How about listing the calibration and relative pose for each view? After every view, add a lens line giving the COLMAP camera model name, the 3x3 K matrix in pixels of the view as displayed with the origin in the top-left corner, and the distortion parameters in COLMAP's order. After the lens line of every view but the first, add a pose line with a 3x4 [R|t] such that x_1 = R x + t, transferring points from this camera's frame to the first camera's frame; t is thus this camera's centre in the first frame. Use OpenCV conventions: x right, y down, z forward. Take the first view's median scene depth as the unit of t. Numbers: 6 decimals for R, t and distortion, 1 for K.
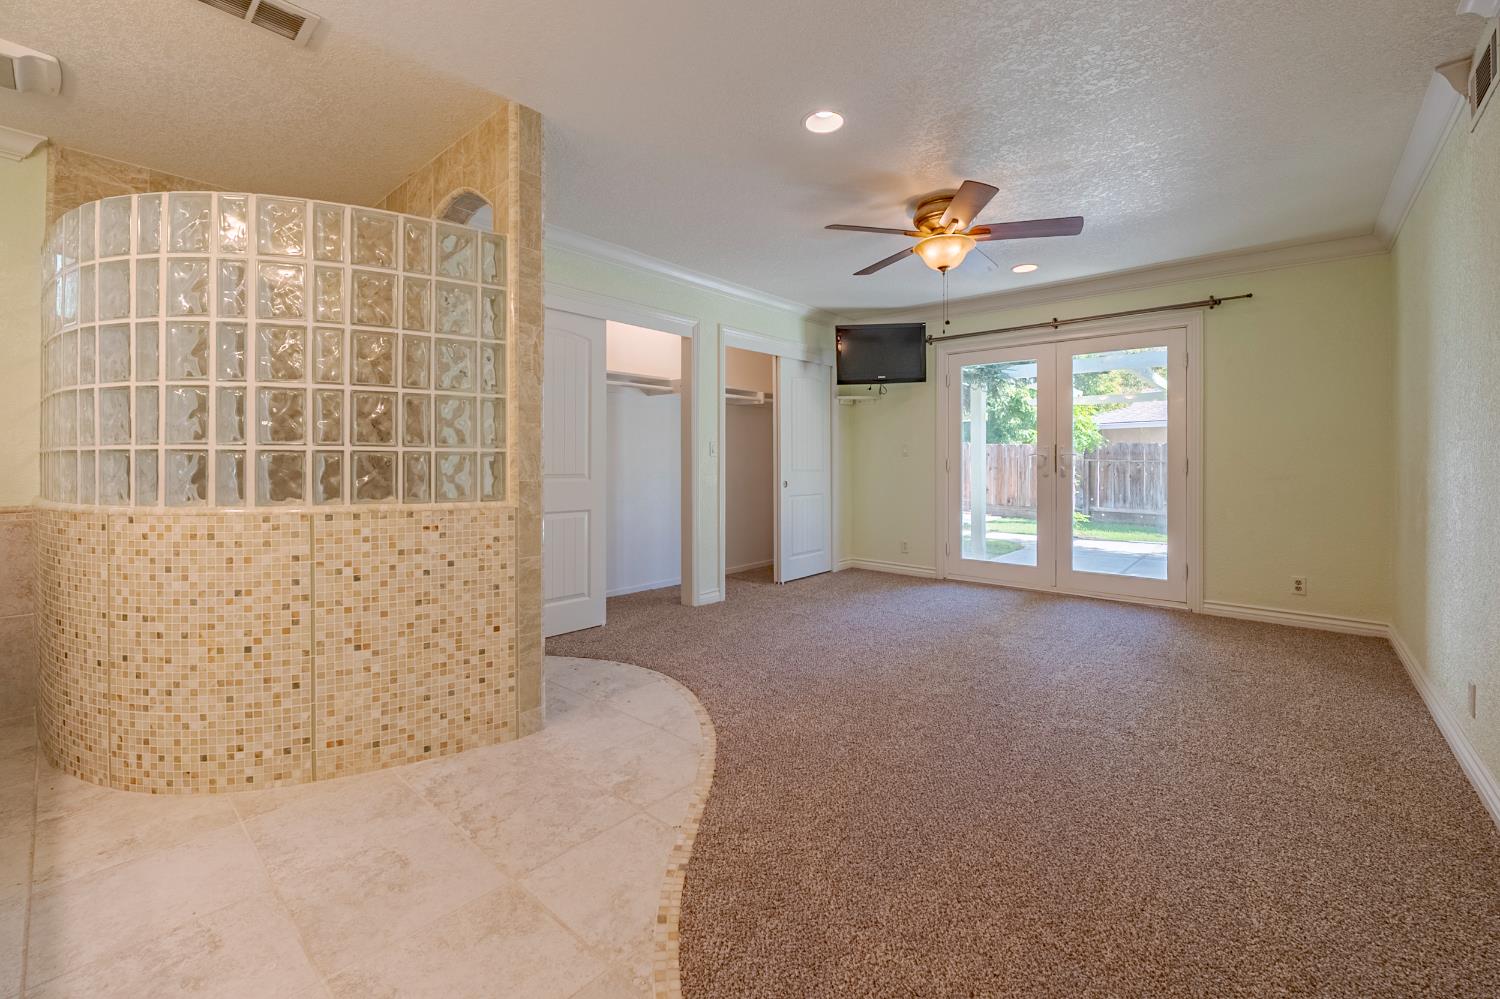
lens RADIAL K [[612.9, 0, 751.3], [0, 612.9, 463.2], [0, 0, 1]] dist [-0.013202, -0.000089]
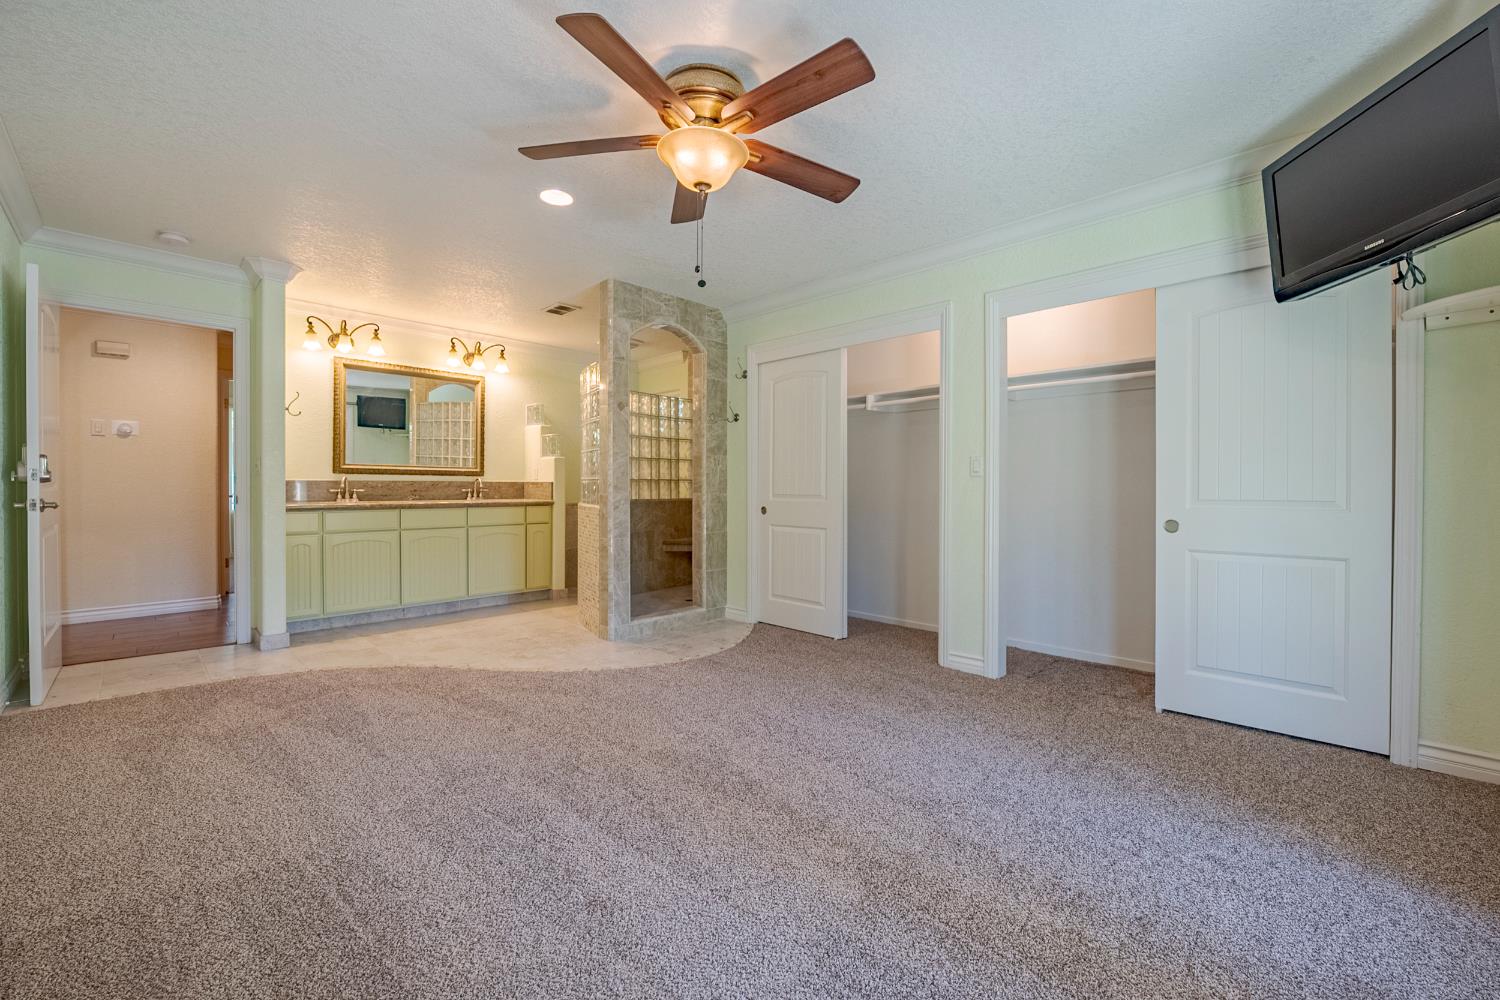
lens RADIAL K [[603.1, 0, 750.8], [0, 603.1, 490.0], [0, 0, 1]] dist [-0.010591, 0.000422]
pose [[-0.042126, 0.003500, -0.999106, 0.814174], [-0.001784, 0.999992, 0.003578, 0.003974], [0.999111, 0.001933, -0.042120, 0.905386]]
